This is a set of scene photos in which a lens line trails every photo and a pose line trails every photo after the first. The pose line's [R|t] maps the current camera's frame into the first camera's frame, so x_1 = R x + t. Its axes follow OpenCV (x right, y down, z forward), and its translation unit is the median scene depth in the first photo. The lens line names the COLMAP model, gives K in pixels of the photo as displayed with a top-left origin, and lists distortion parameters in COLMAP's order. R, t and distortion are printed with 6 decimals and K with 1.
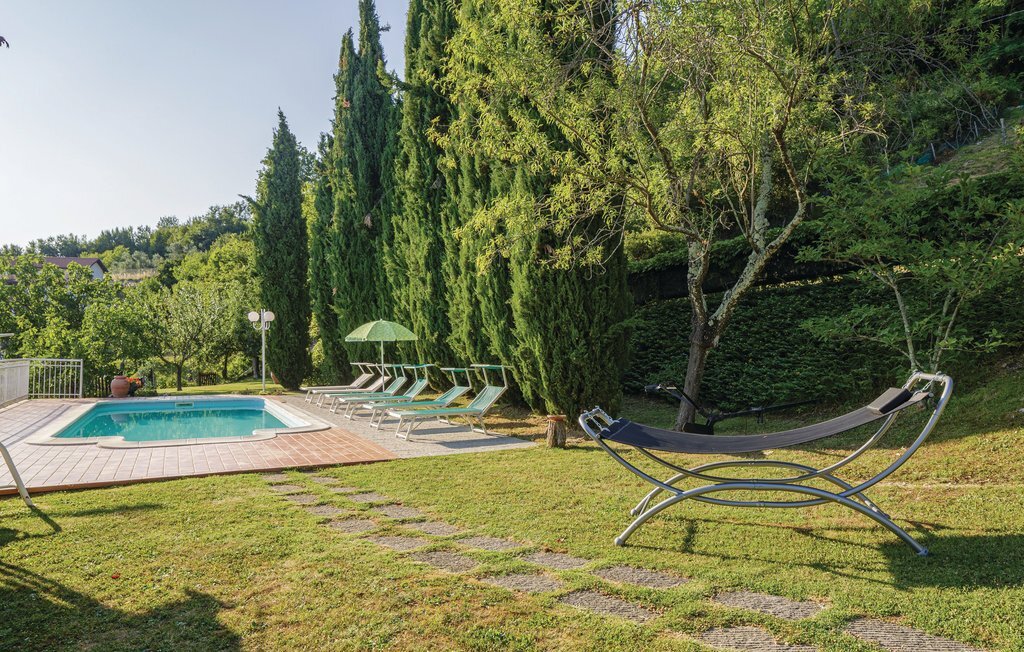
lens RADIAL K [[715.2, 0, 509.2], [0, 715.2, 349.9], [0, 0, 1]] dist [0.002633, -0.000647]
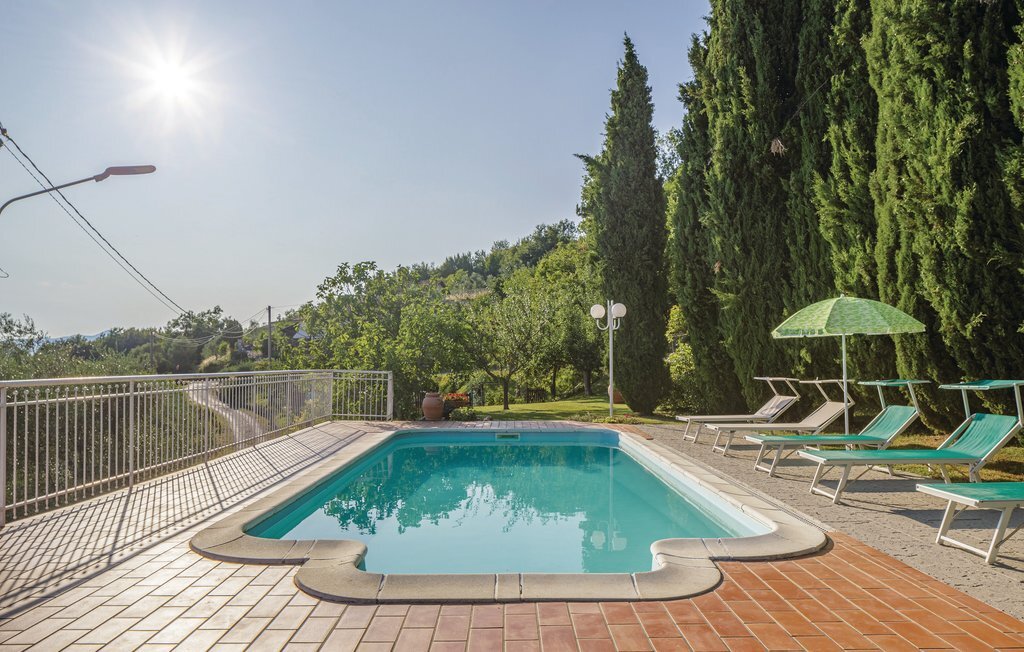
lens RADIAL K [[715.2, 0, 509.2], [0, 715.2, 349.9], [0, 0, 1]] dist [0.002633, -0.000647]
pose [[0.907220, -0.011511, -0.420499, -0.136442], [0.002313, 0.999747, -0.022377, 0.007177], [0.420651, 0.019328, 0.907017, 0.314942]]
